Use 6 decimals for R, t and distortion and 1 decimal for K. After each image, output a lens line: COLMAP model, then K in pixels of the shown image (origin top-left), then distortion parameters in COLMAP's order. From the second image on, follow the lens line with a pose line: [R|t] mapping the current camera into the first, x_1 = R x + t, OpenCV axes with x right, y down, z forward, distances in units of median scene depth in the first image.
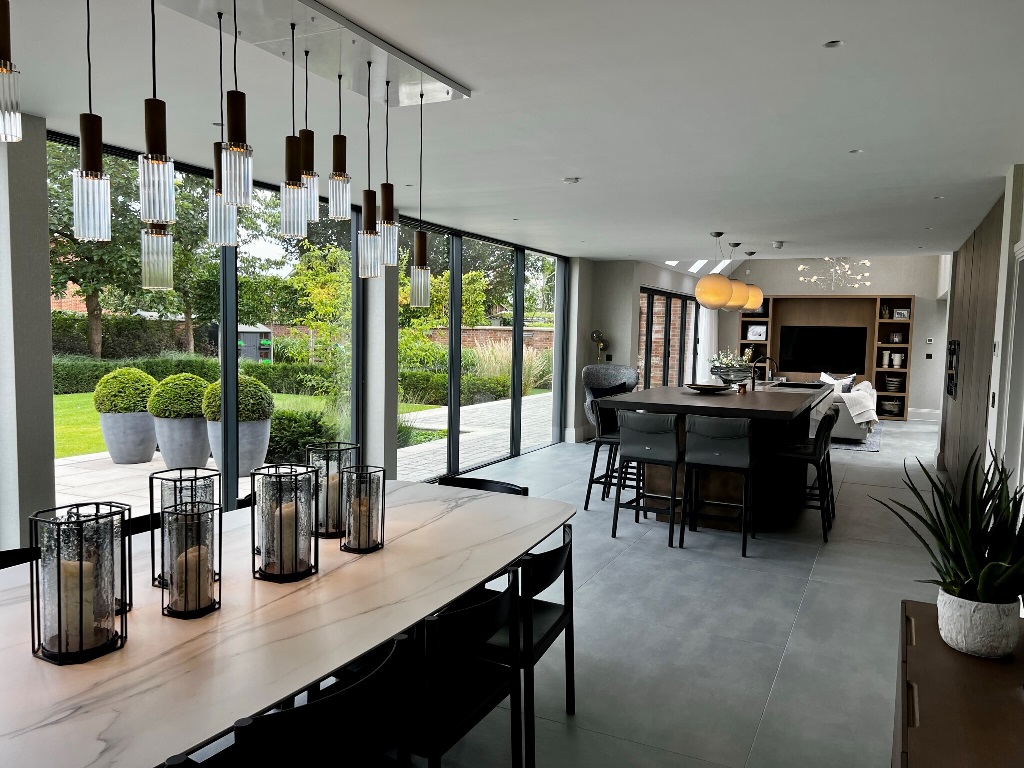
lens RADIAL K [[775.3, 0, 513.3], [0, 775.3, 383.5], [0, 0, 1]] dist [0.053703, -0.051949]
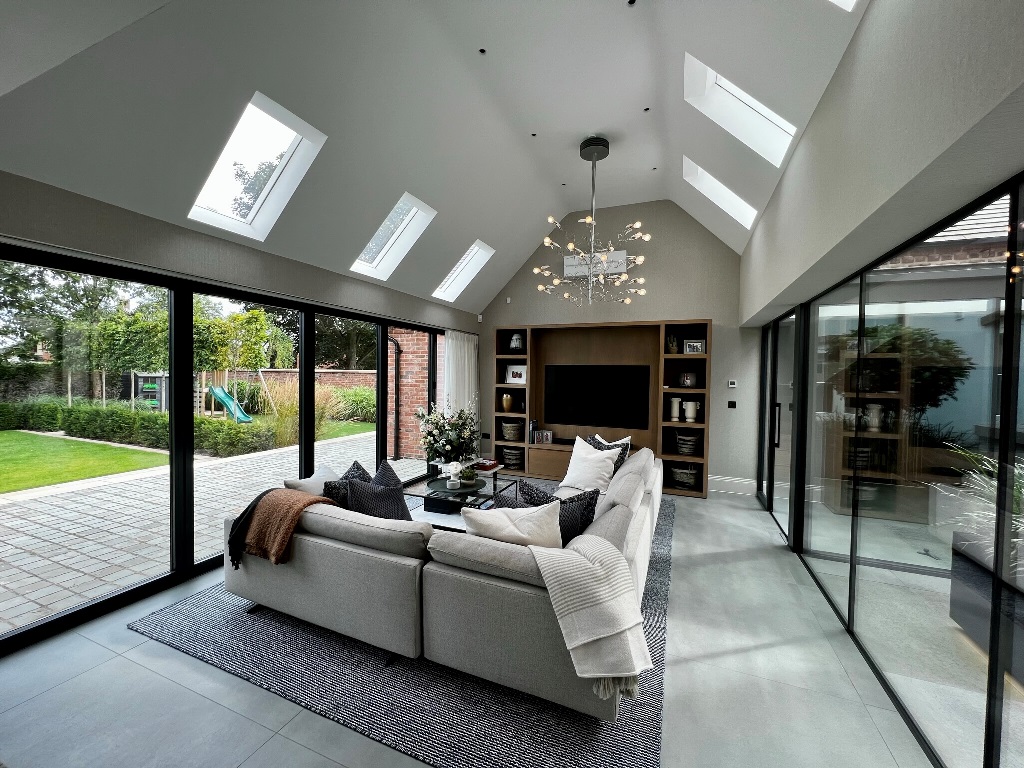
lens RADIAL K [[414.8, 0, 508.9], [0, 414.8, 384.7], [0, 0, 1]] dist [-0.000184, -0.000462]
pose [[0.998203, -0.012909, 0.058512, 0.301831], [0.015205, 0.999124, -0.038982, -0.041308], [-0.057957, 0.039801, 0.997525, 0.628868]]
